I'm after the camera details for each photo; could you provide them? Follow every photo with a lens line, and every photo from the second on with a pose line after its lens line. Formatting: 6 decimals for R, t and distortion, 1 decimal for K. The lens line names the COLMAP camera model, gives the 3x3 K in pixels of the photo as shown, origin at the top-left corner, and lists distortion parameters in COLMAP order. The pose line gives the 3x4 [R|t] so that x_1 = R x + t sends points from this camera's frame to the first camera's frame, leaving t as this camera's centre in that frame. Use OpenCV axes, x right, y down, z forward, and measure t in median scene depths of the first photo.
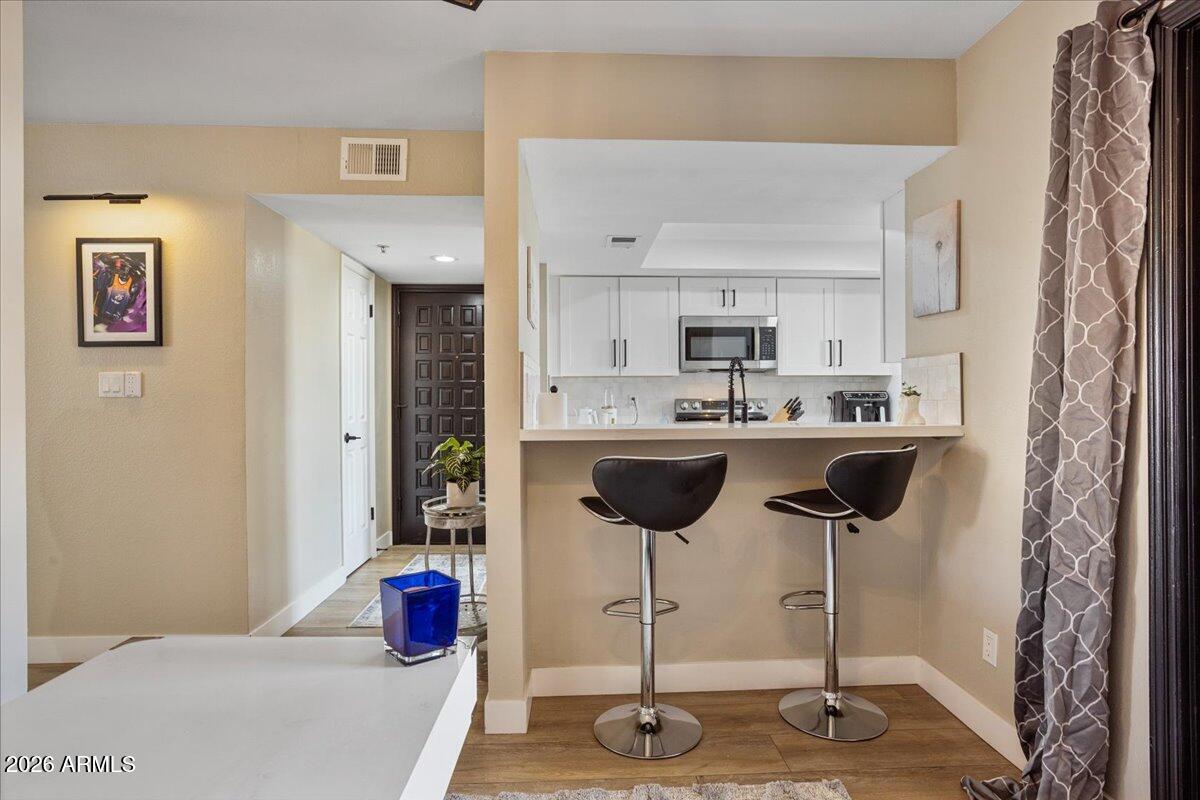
lens RADIAL K [[637.4, 0, 597.4], [0, 637.4, 393.8], [0, 0, 1]] dist [-0.057263, 0.035499]
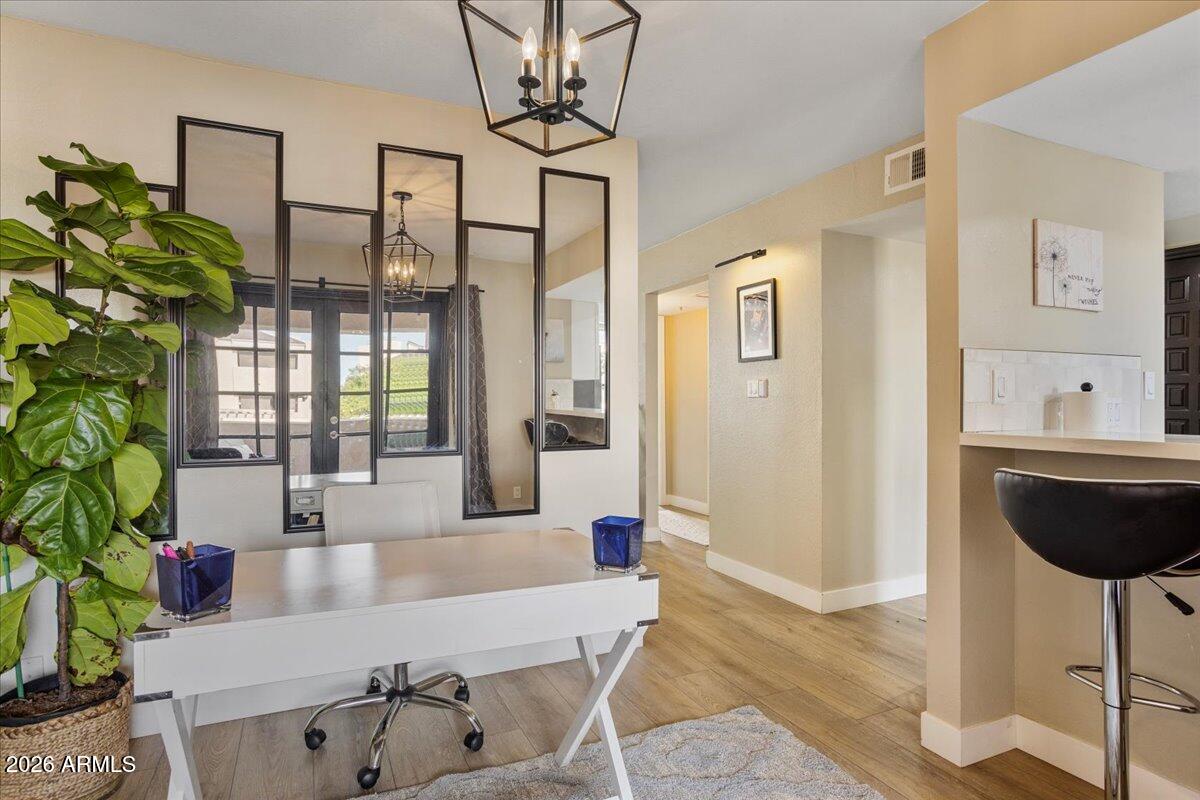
lens RADIAL K [[637.4, 0, 597.4], [0, 637.4, 393.8], [0, 0, 1]] dist [-0.057263, 0.035499]
pose [[0.379179, -0.004610, -0.925312, 0.409312], [0.004300, 0.999986, -0.003220, 0.000816], [0.925314, -0.002757, 0.379193, 0.135525]]
